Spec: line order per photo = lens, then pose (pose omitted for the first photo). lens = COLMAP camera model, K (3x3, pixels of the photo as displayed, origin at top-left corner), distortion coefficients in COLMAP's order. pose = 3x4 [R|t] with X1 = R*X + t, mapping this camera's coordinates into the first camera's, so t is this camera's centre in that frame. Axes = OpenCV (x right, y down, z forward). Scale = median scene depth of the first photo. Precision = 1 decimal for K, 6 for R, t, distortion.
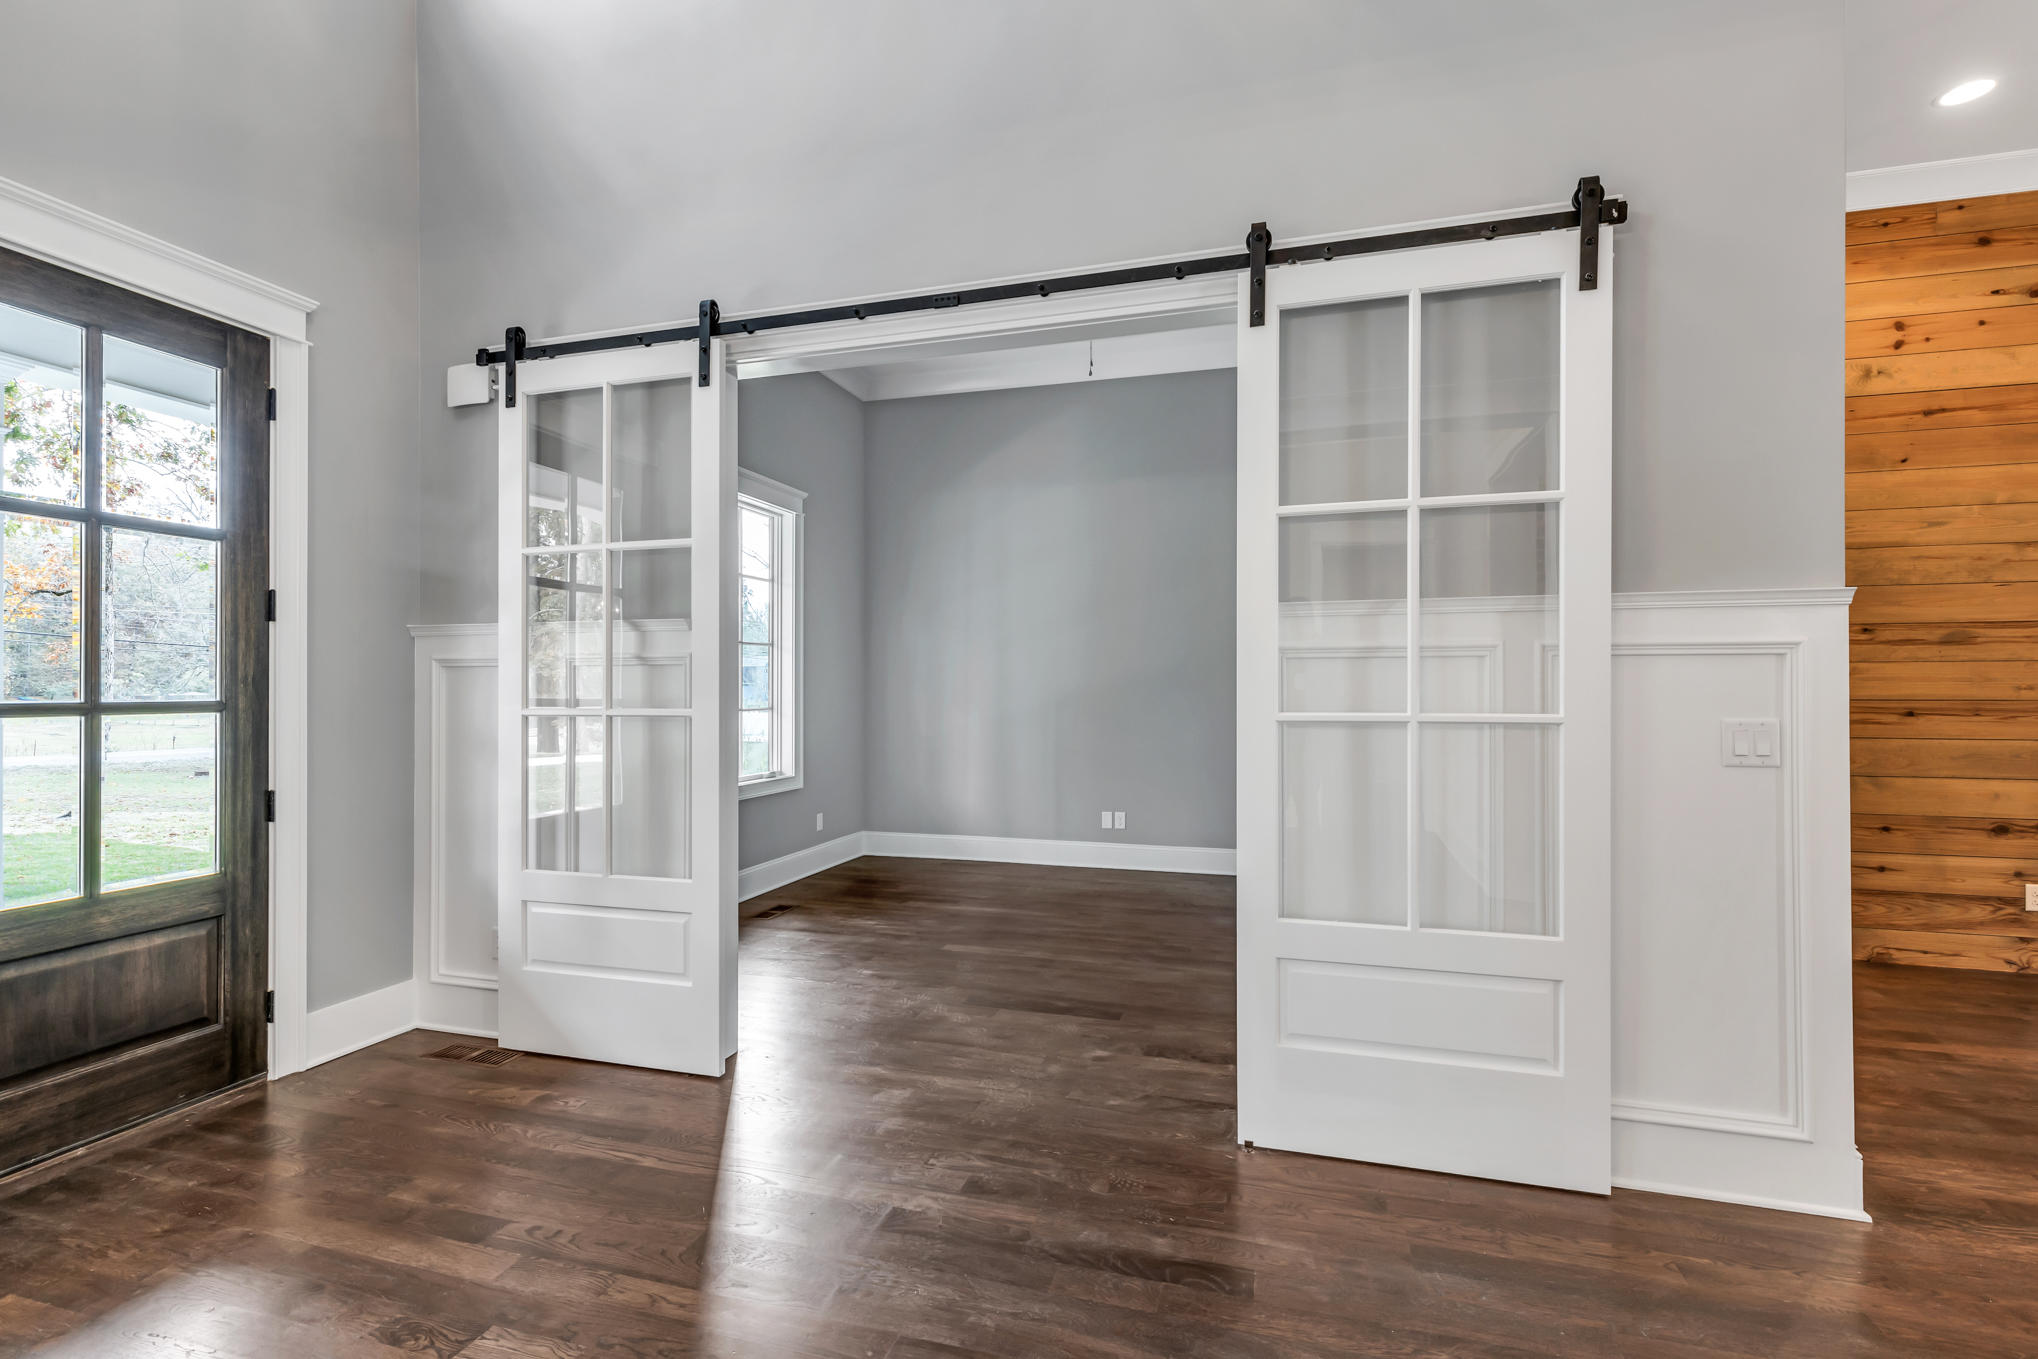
lens RADIAL K [[909.3, 0, 1019.0], [0, 909.3, 679.5], [0, 0, 1]] dist [0.002422, -0.000329]
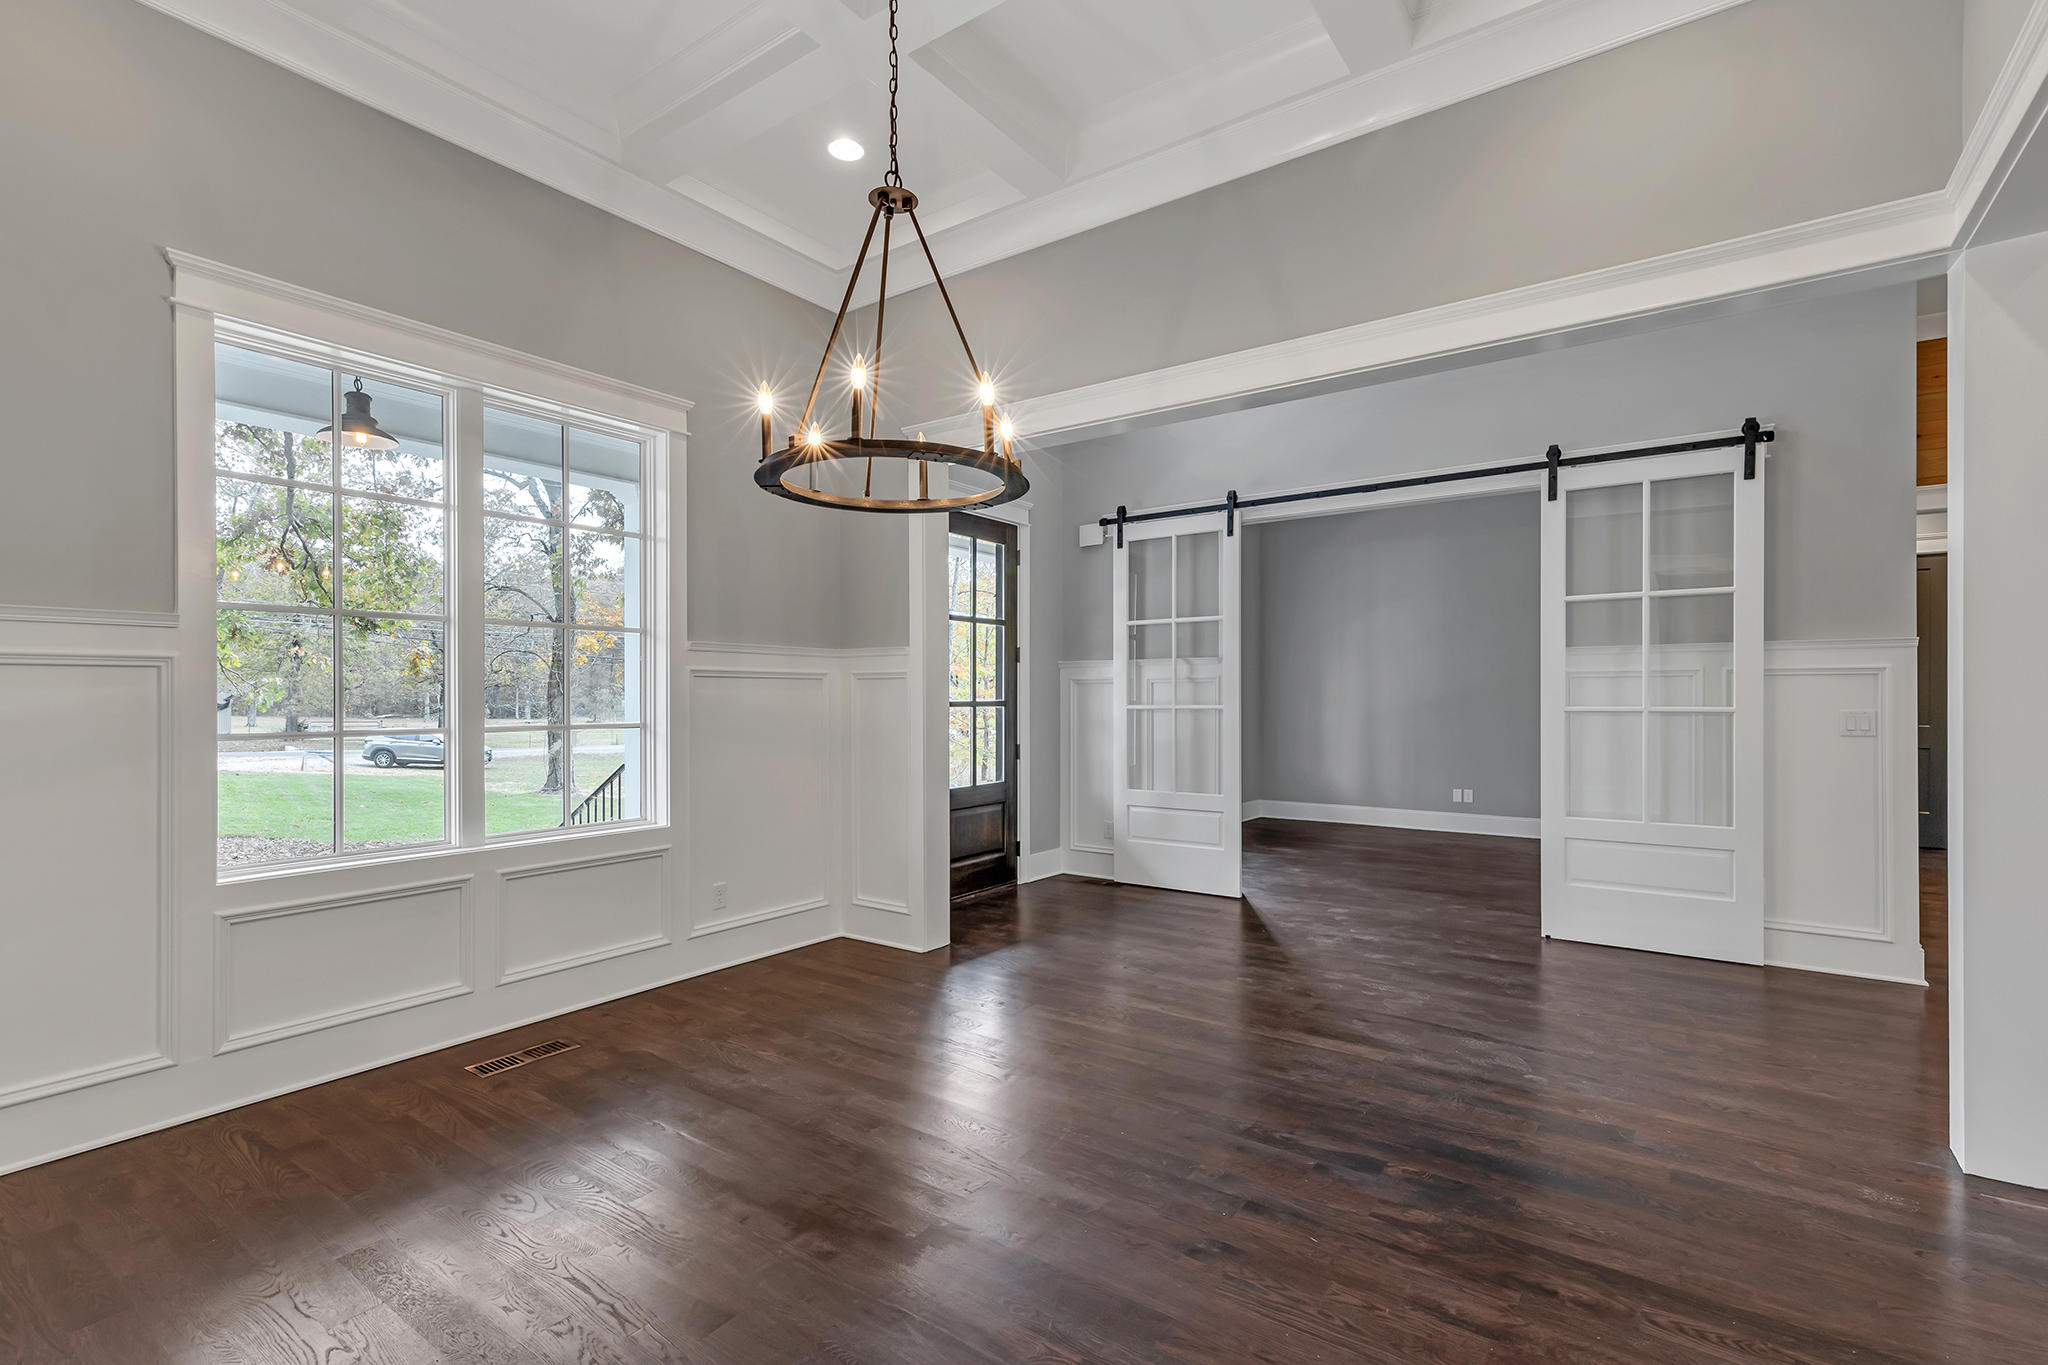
lens RADIAL K [[945.6, 0, 1017.6], [0, 945.6, 695.2], [0, 0, 1]] dist [0.010493, -0.000264]
pose [[0.946317, -0.001717, -0.323235, -0.128366], [0.004512, 0.999959, 0.007897, -0.006644], [0.323208, -0.008931, 0.946286, -1.037219]]
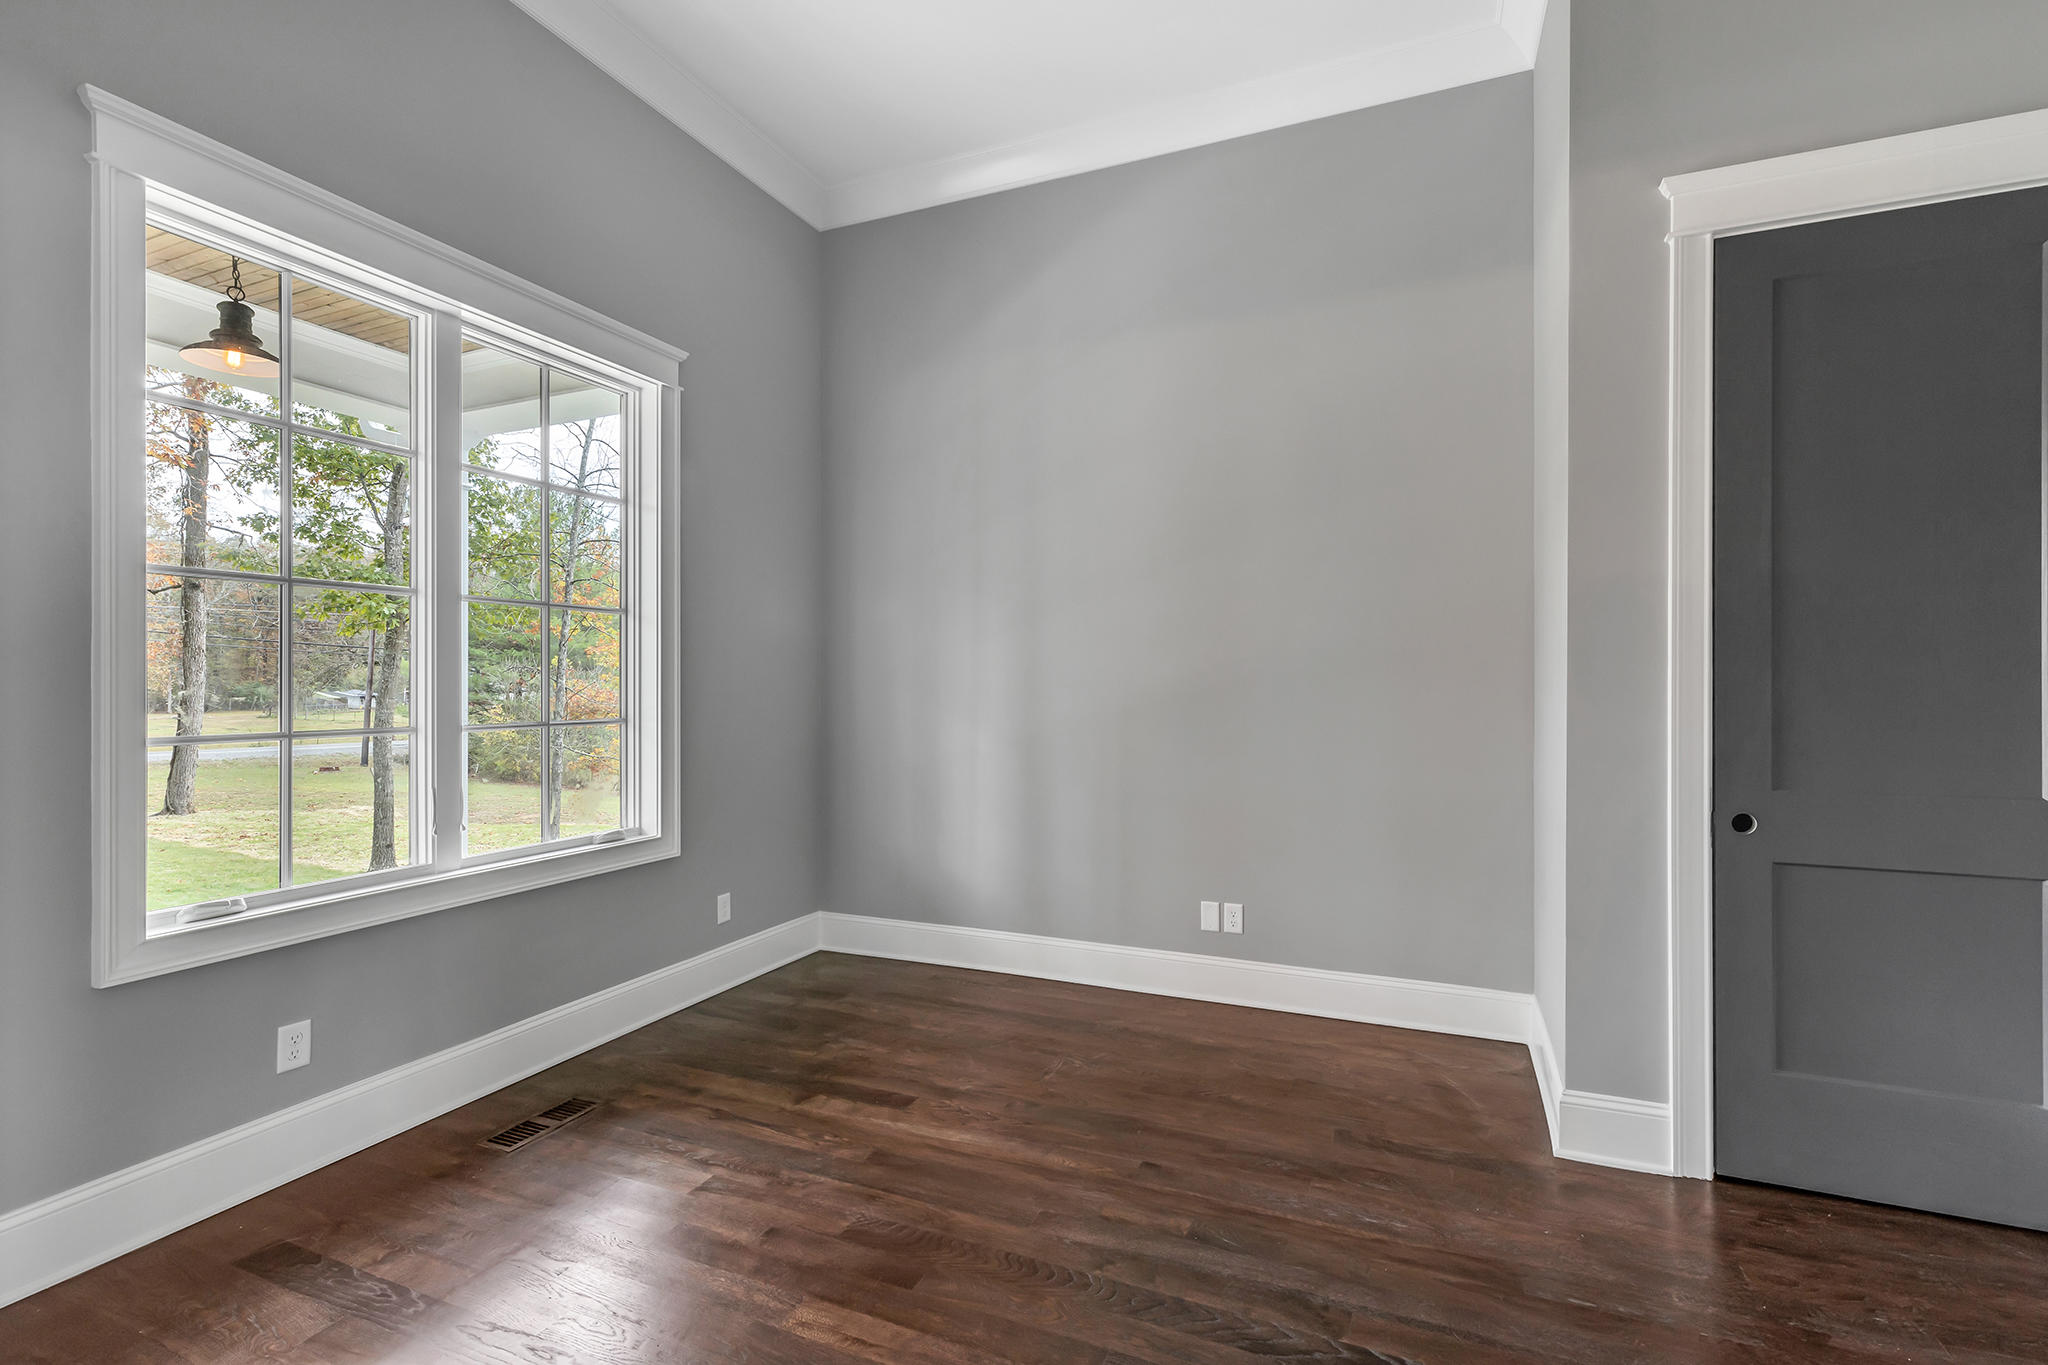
lens RADIAL K [[919.5, 0, 1034.4], [0, 919.5, 685.8], [0, 0, 1]] dist [-0.000446, -0.000067]
pose [[0.994348, -0.002858, -0.106130, 0.104040], [0.003981, 0.999938, 0.010372, 0.009402], [0.106094, -0.010736, 0.994298, 0.884261]]
